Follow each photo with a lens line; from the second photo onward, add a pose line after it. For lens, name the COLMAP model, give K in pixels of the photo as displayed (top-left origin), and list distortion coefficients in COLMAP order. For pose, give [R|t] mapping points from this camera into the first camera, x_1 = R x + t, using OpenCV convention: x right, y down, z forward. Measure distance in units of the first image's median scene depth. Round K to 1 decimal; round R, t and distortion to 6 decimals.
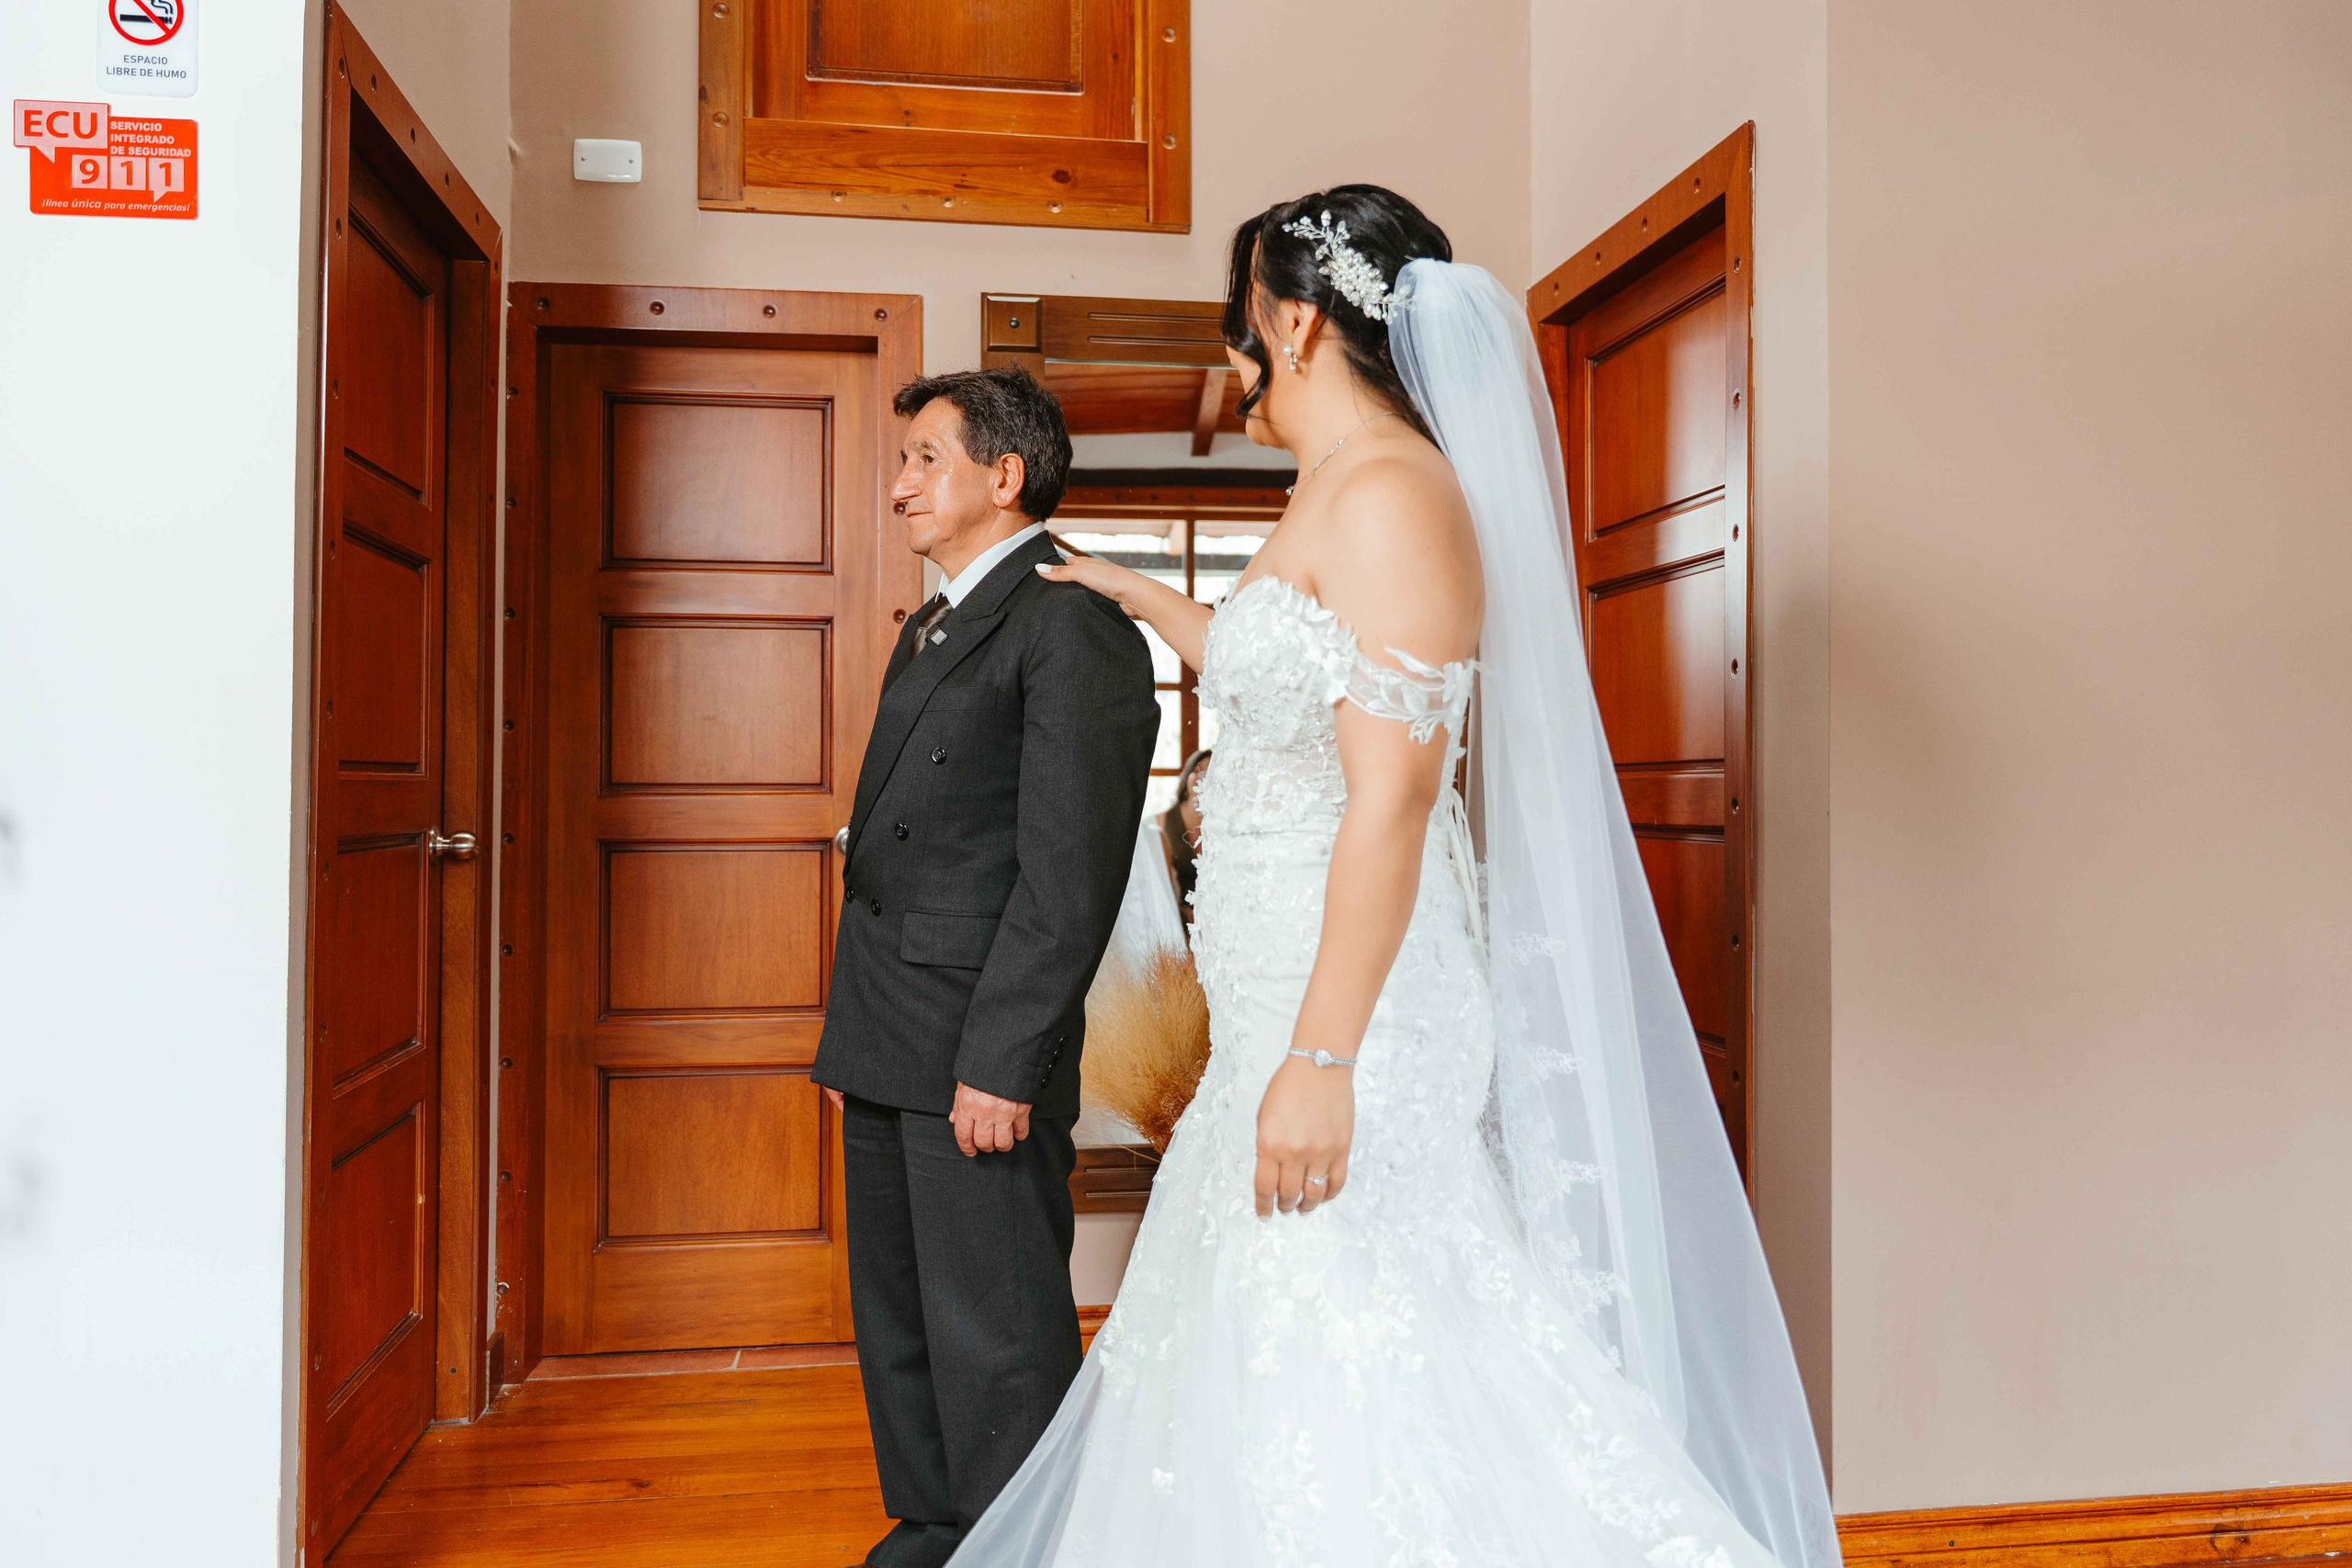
lens RADIAL K [[1815.6, 0, 1193.7], [0, 1815.6, 756.1], [0, 0, 1]] dist [0.007264, -0.013669]
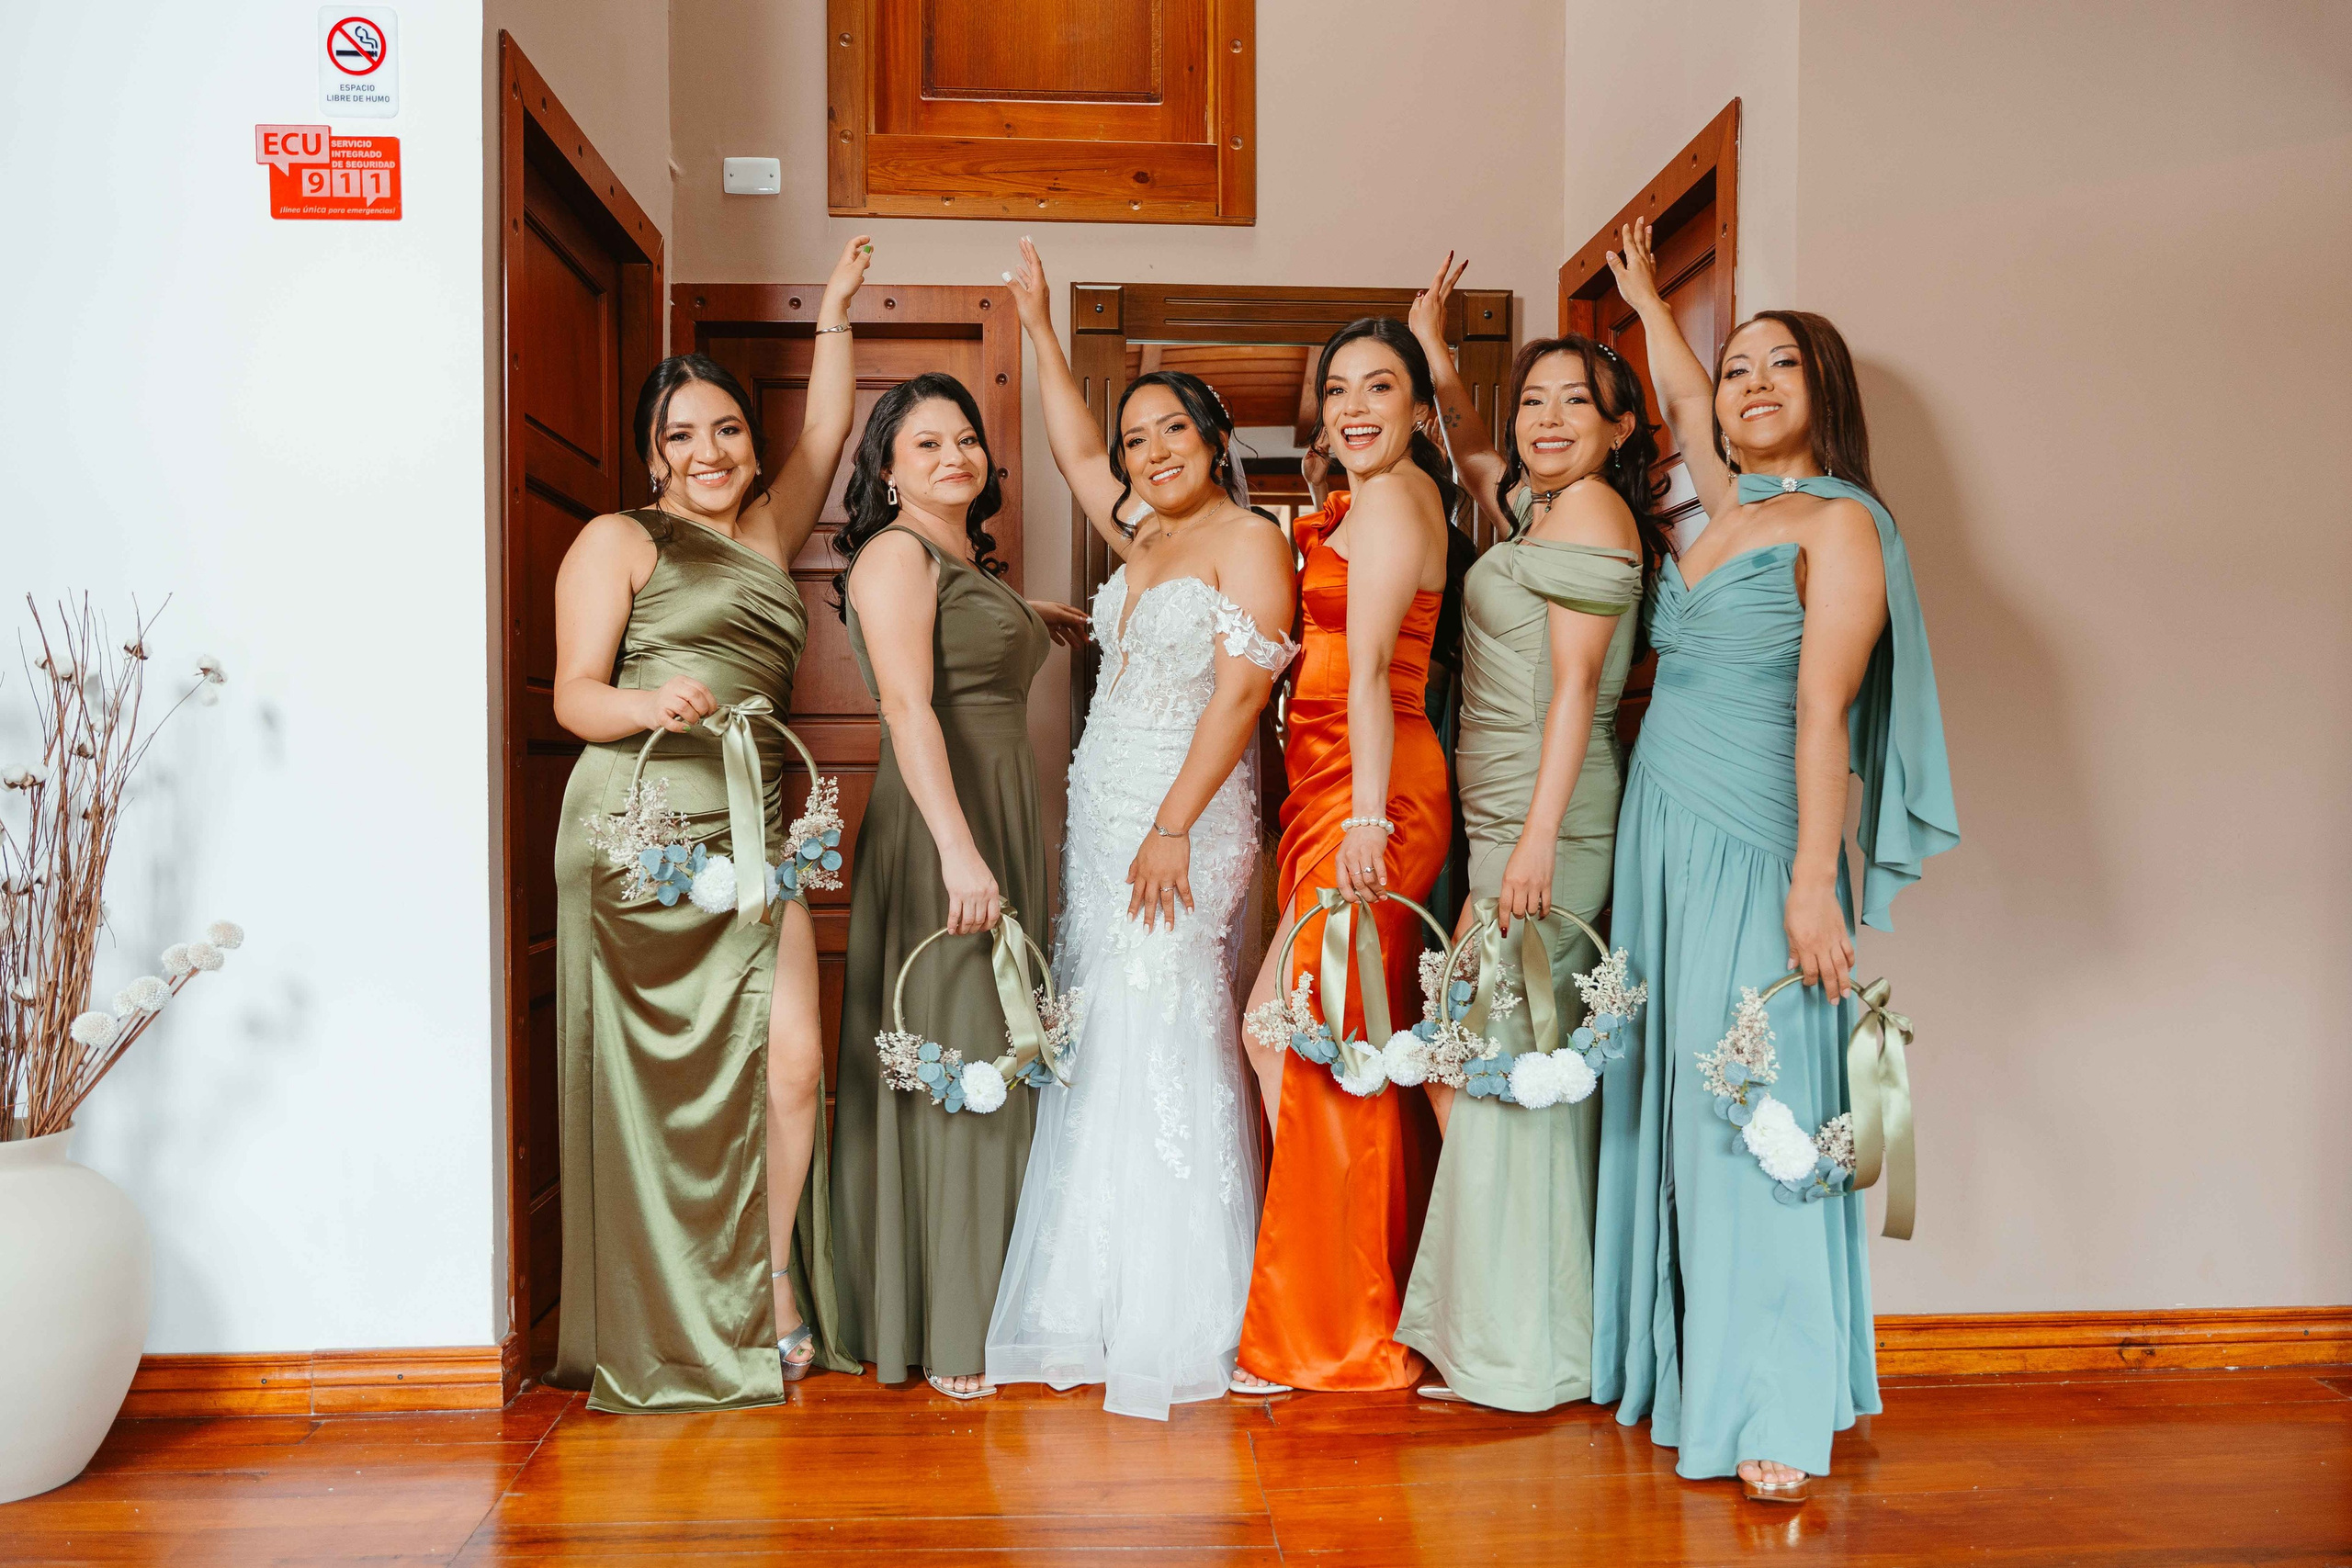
lens RADIAL K [[1641.0, 0, 1176.7], [0, 1641.0, 838.9], [0, 0, 1]] dist [-0.001054, -0.008331]
pose [[0.995909, 0.003594, -0.090293, 0.044545], [0.001711, 0.998280, 0.058605, 0.035140], [0.090348, -0.058520, 0.994189, -0.044667]]
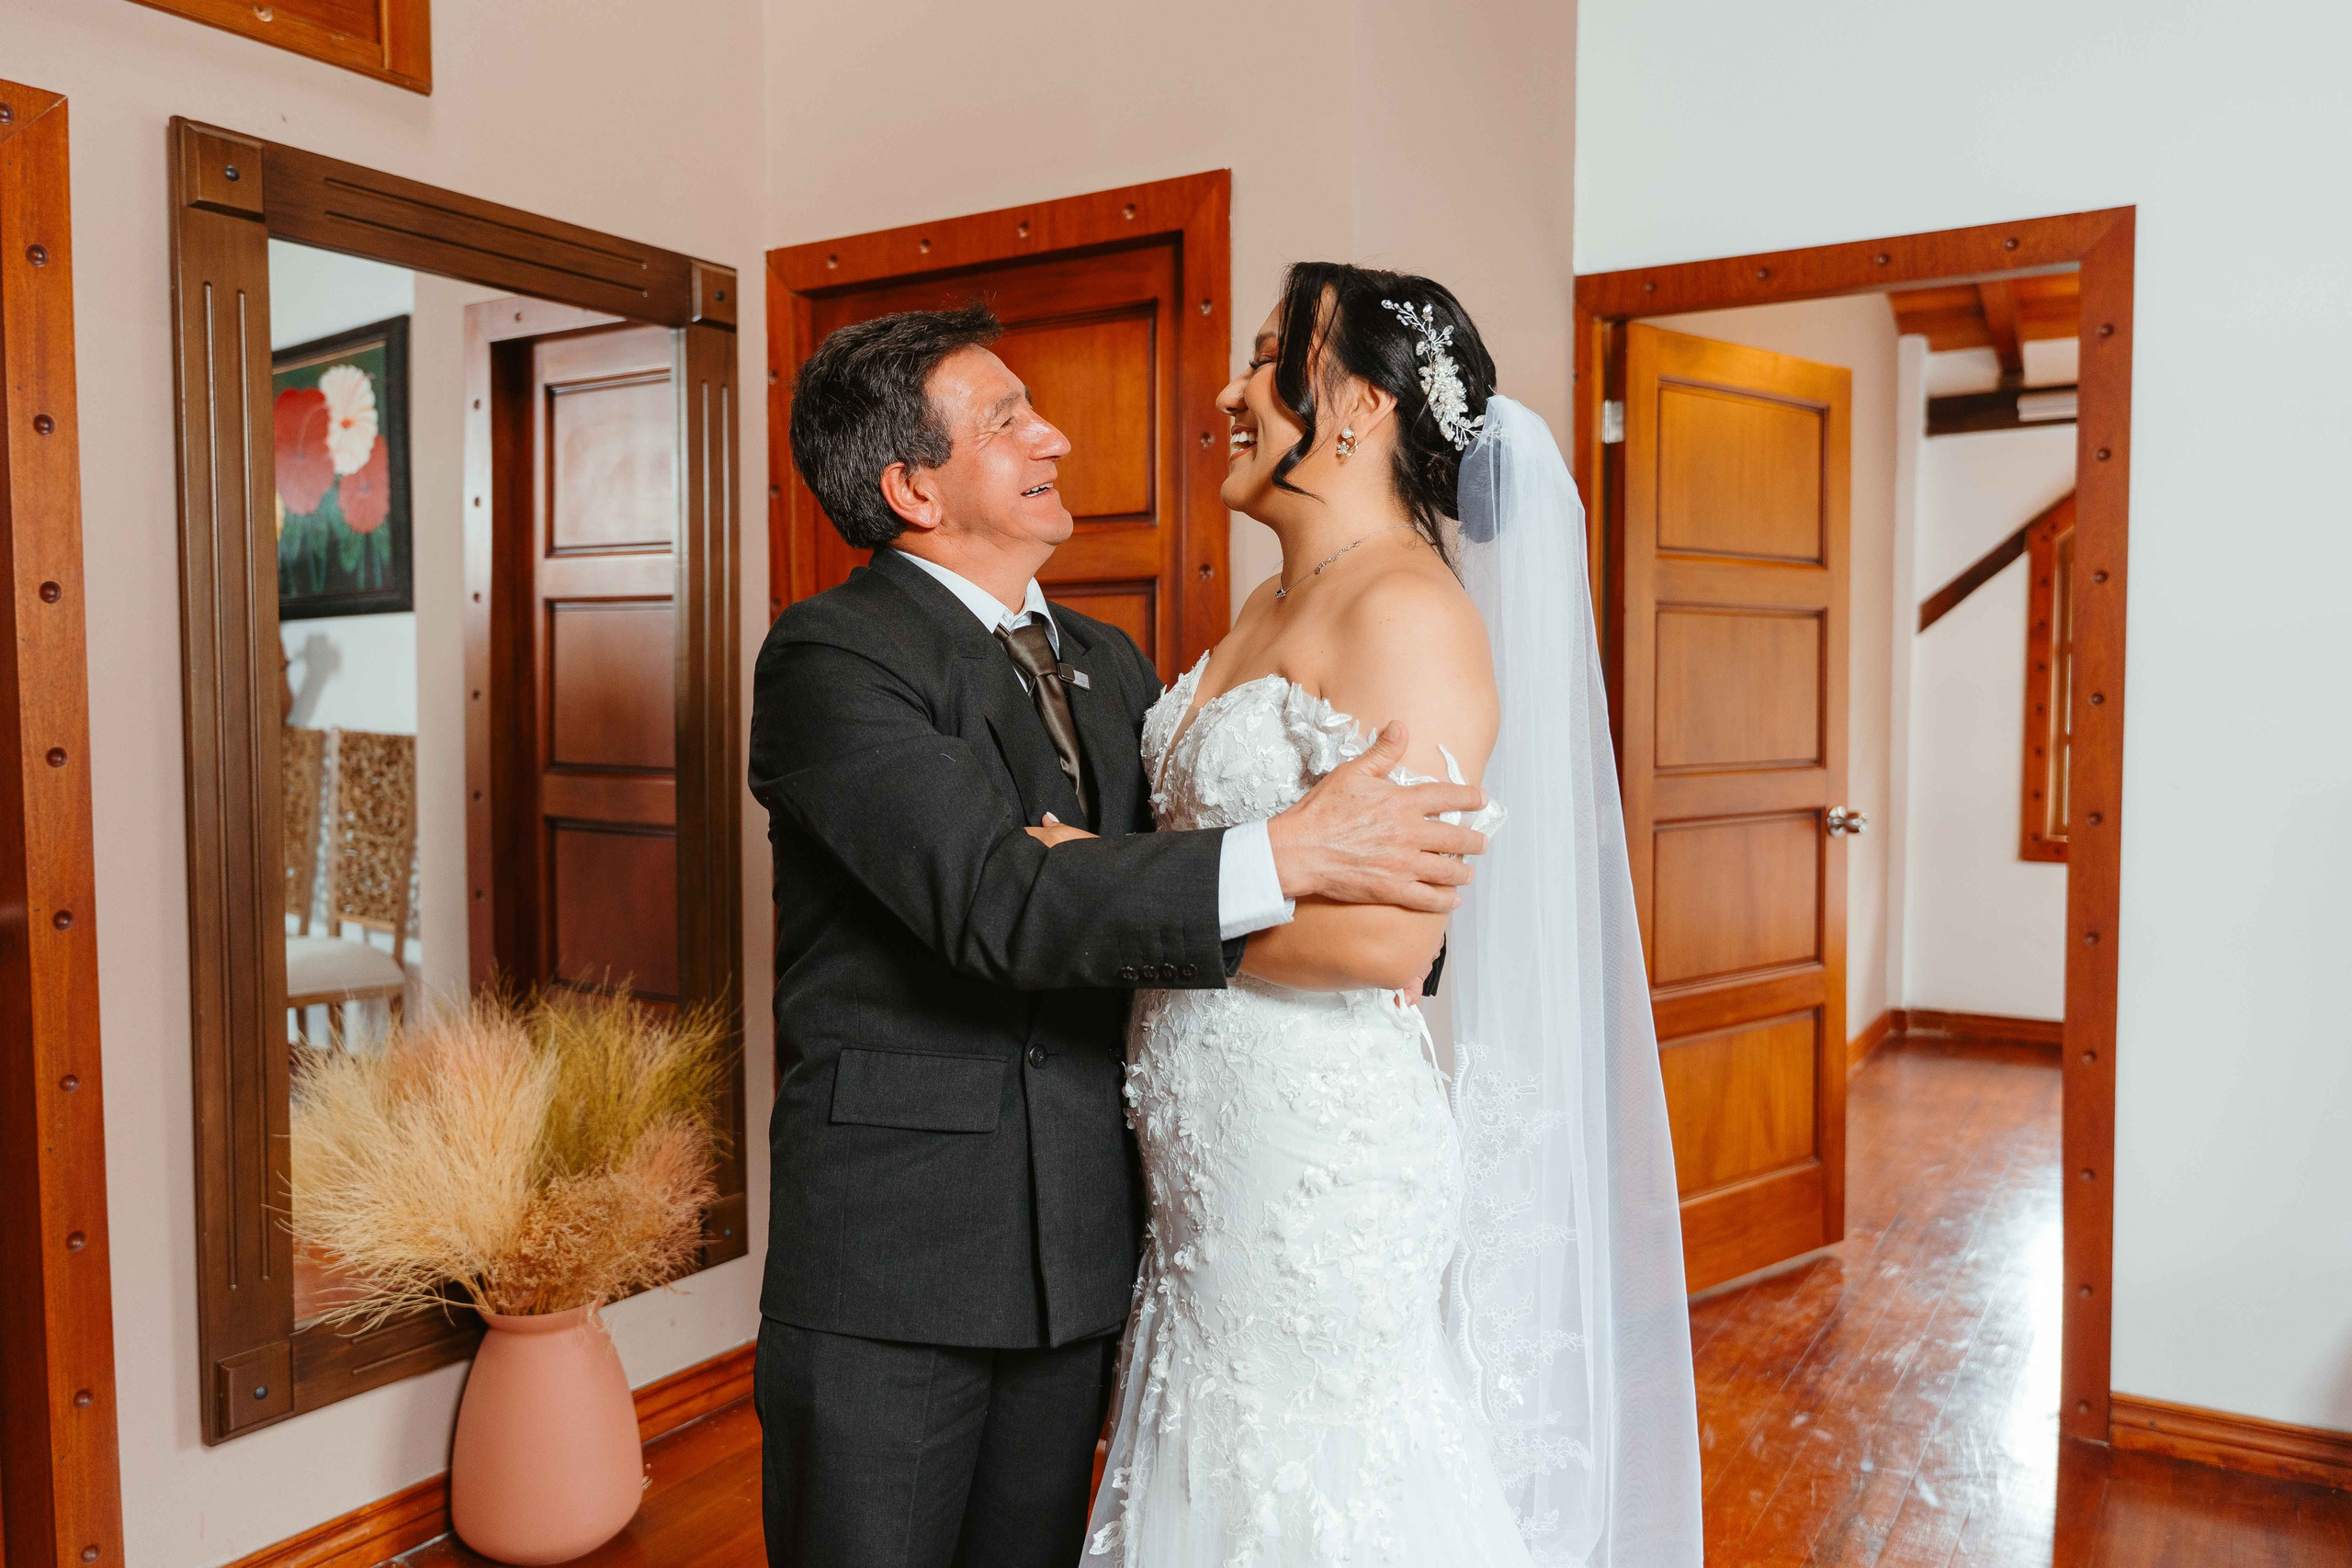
lens RADIAL K [[1739.2, 0, 1134.2], [0, 1739.2, 792.6], [0, 0, 1]] dist [0.016533, -0.024467]
pose [[0.666358, -0.046599, 0.744174, -0.374607], [-0.008638, 0.997496, 0.070196, -0.052798], [-0.745582, -0.053204, 0.664287, 0.291001]]
